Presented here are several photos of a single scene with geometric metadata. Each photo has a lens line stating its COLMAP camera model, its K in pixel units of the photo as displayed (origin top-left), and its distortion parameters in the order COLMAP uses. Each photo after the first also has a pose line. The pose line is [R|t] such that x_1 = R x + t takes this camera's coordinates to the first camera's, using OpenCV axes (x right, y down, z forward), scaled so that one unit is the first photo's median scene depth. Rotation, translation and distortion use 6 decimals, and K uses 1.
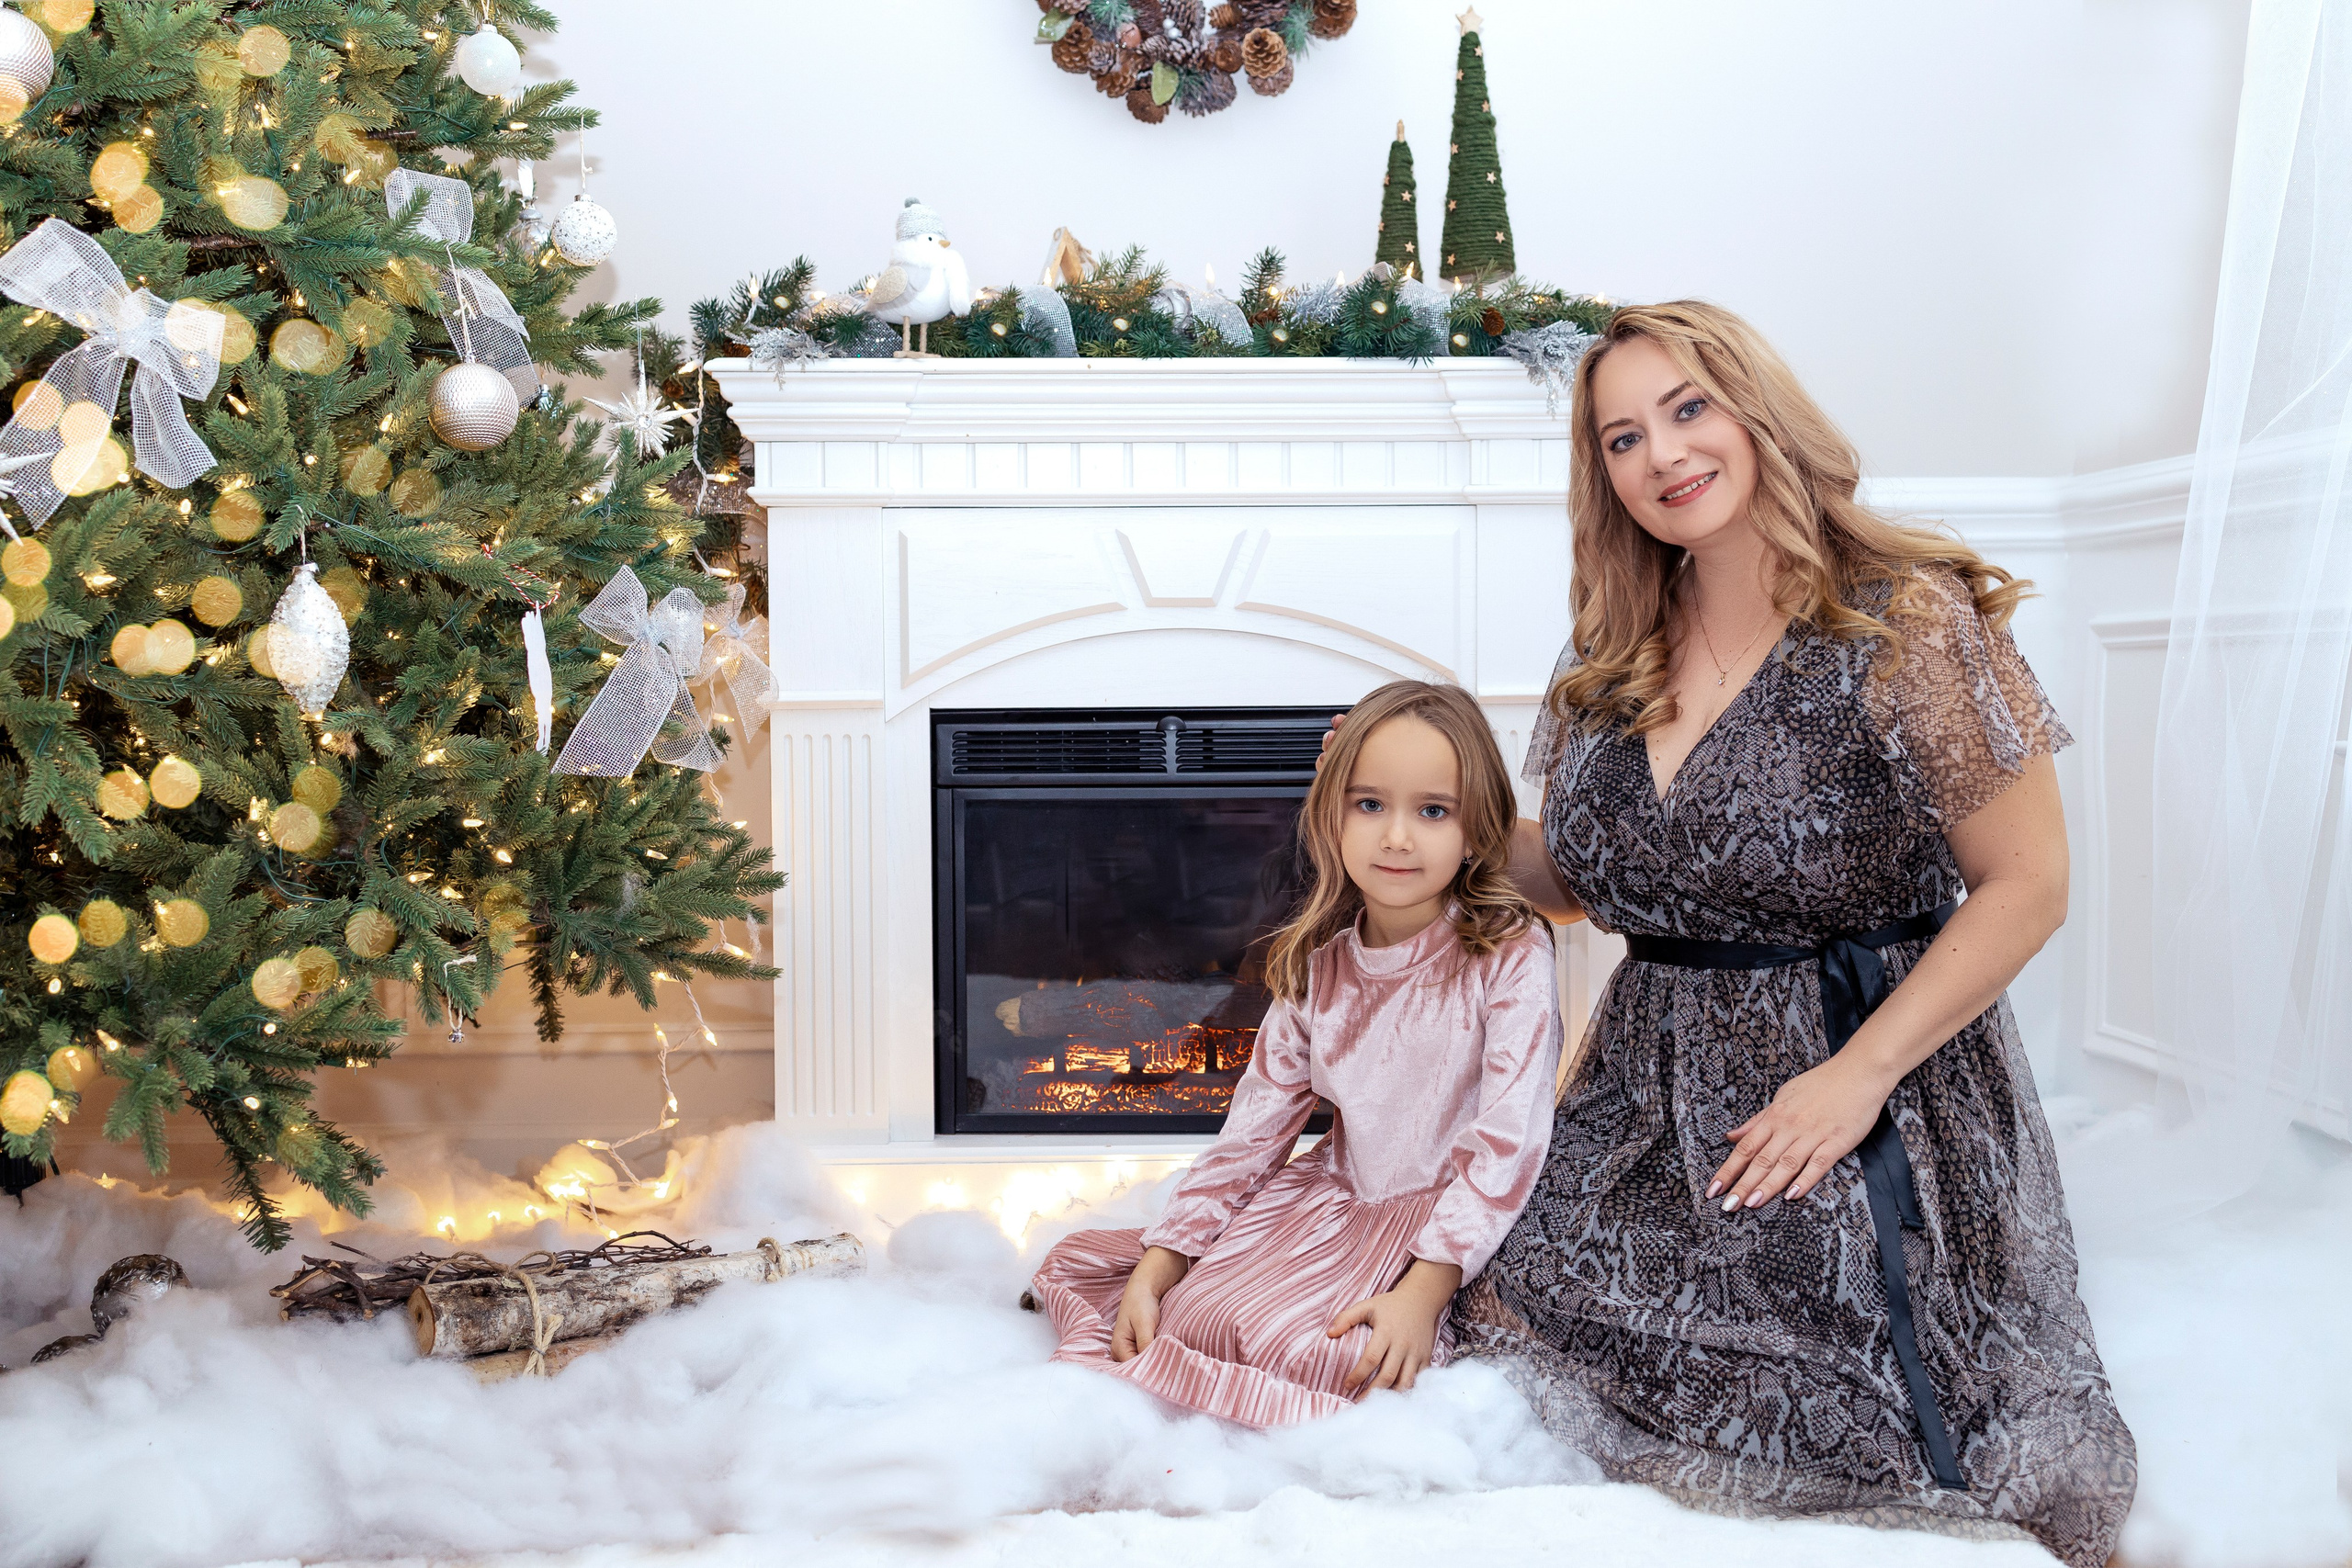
lens RADIAL K [[2363.1, 0, 1176.0], [0, 2363.1, 784.0], [0, 0, 1]] dist [0.003203, 0.014149]
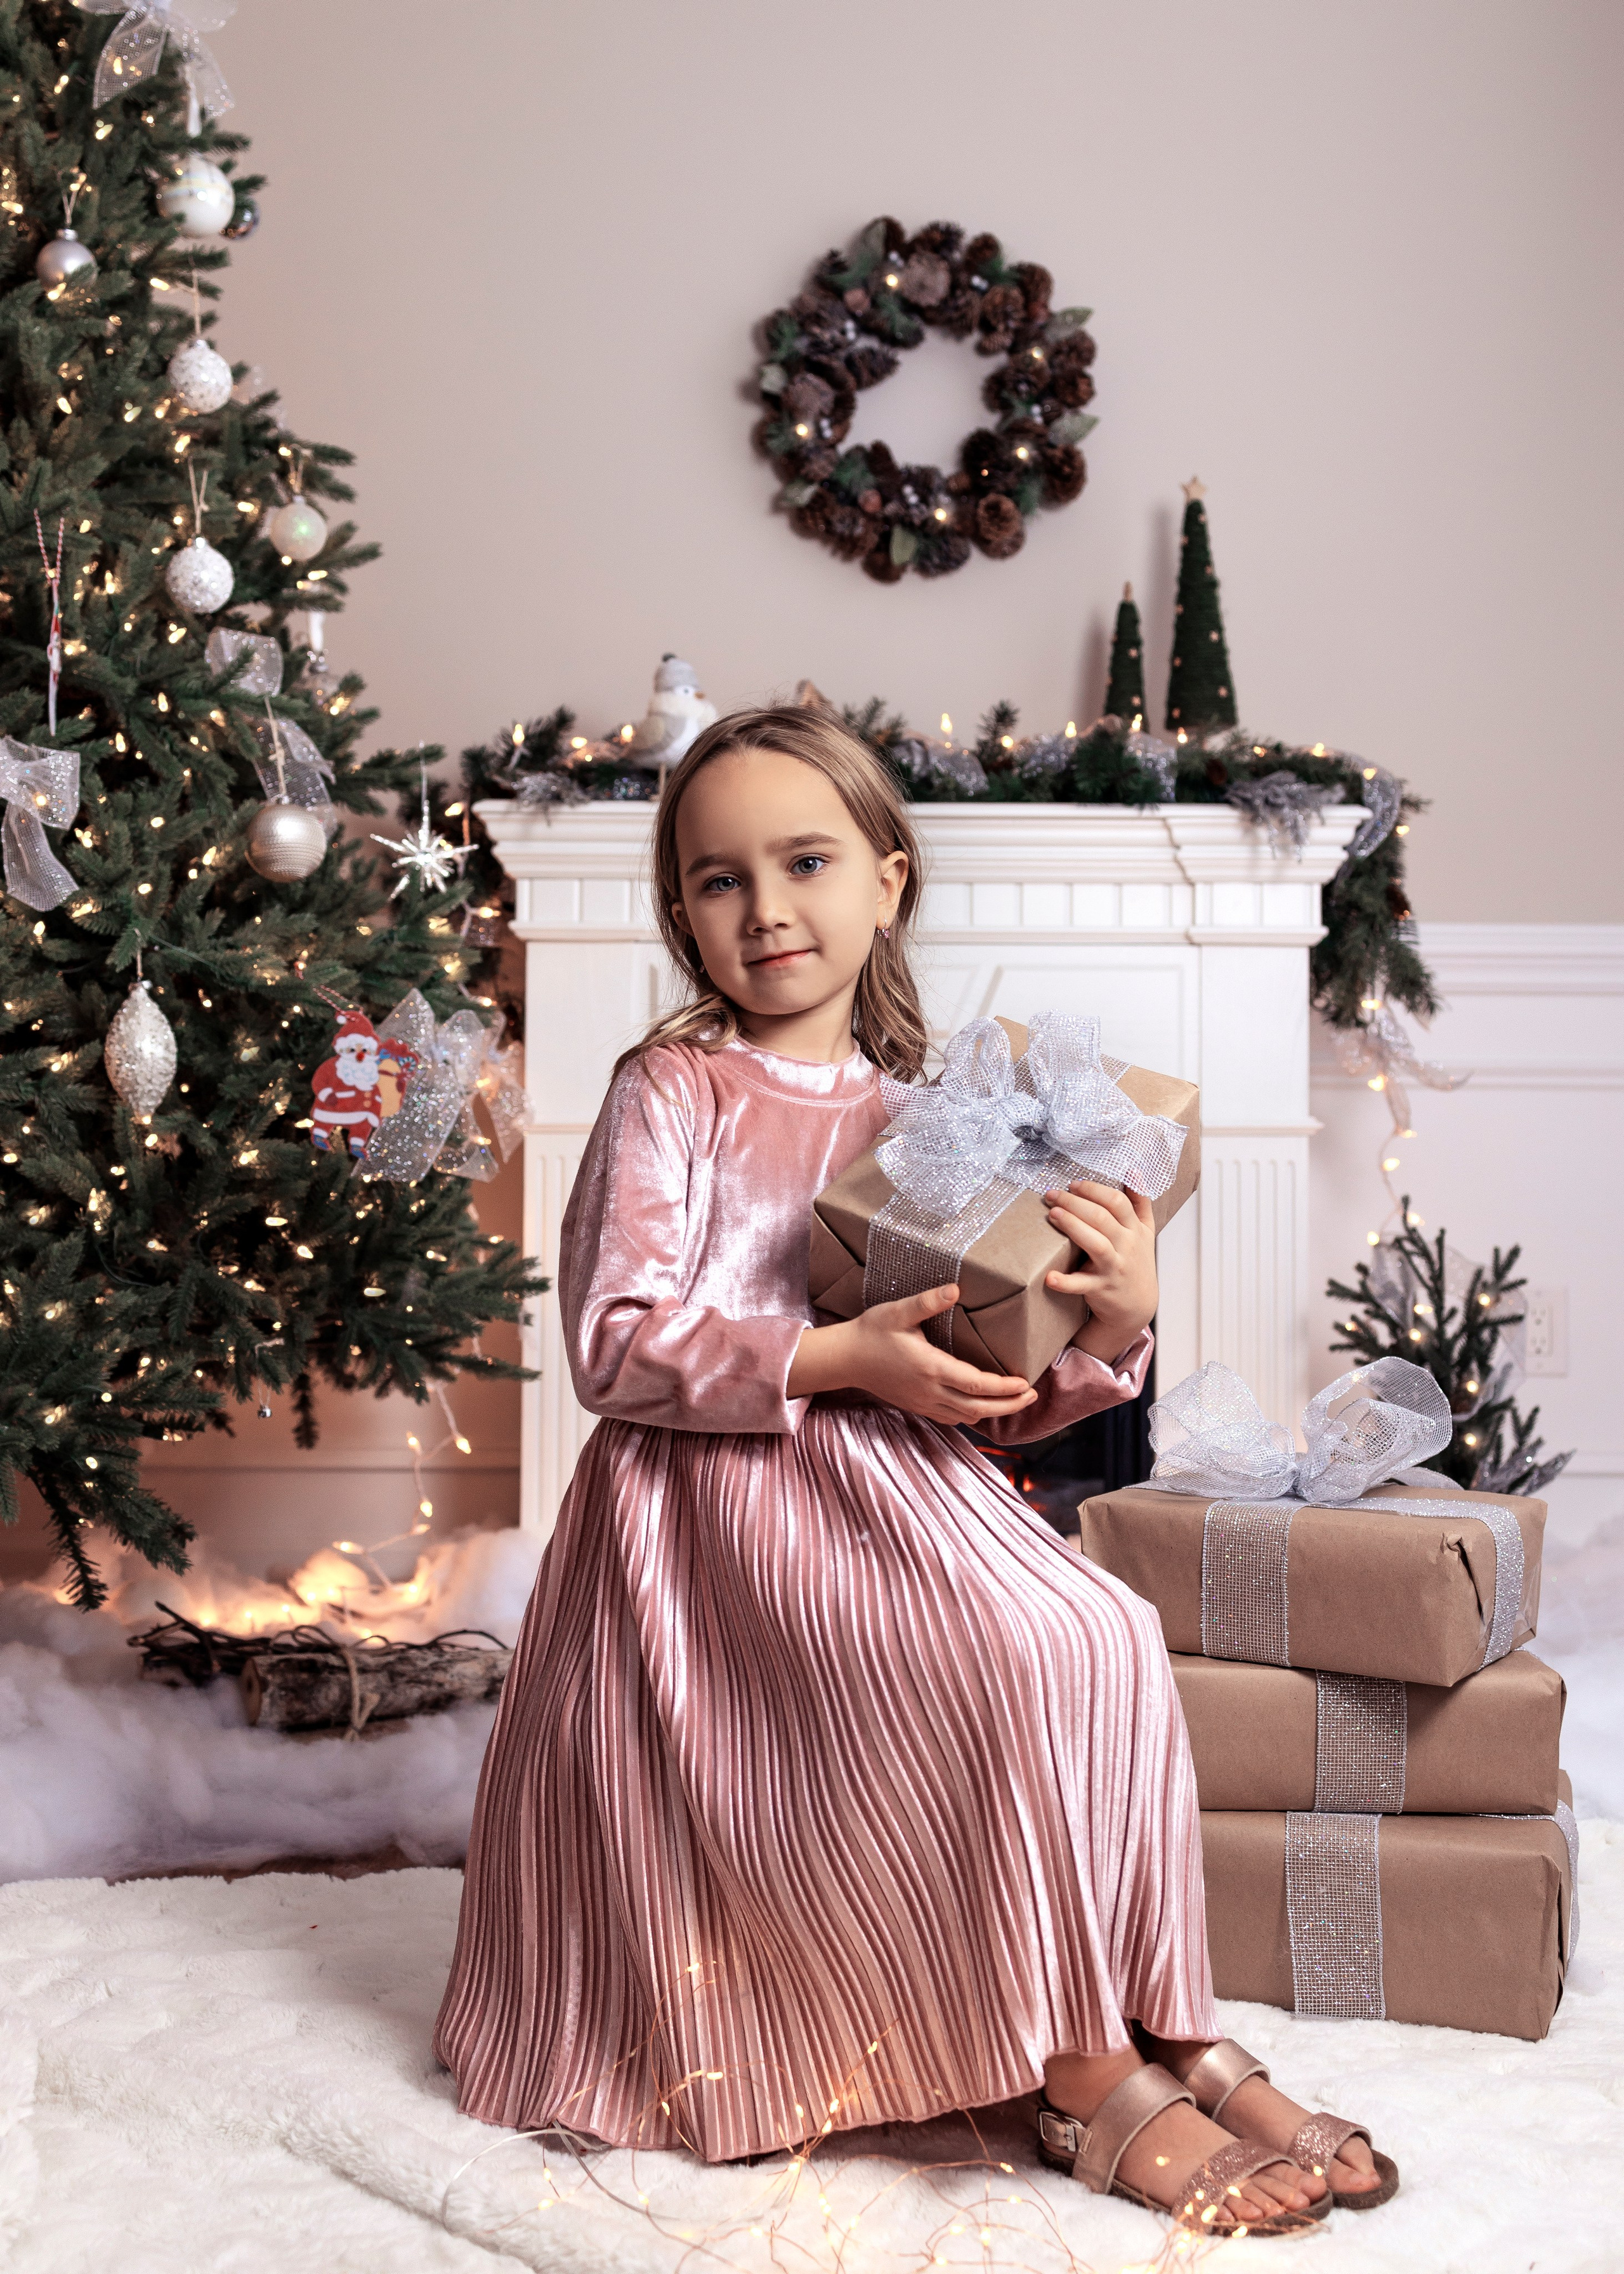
lens RADIAL K [[2539.1, 0, 811.8], [0, 2539.1, 1084.3], [0, 0, 1]] dist [-0.014789, -0.010313]
pose [[0.999657, 0.010267, -0.024089, -0.018198], [-0.011900, 0.997567, -0.068689, 0.024141], [0.023325, 0.068952, 0.997347, -0.128220]]
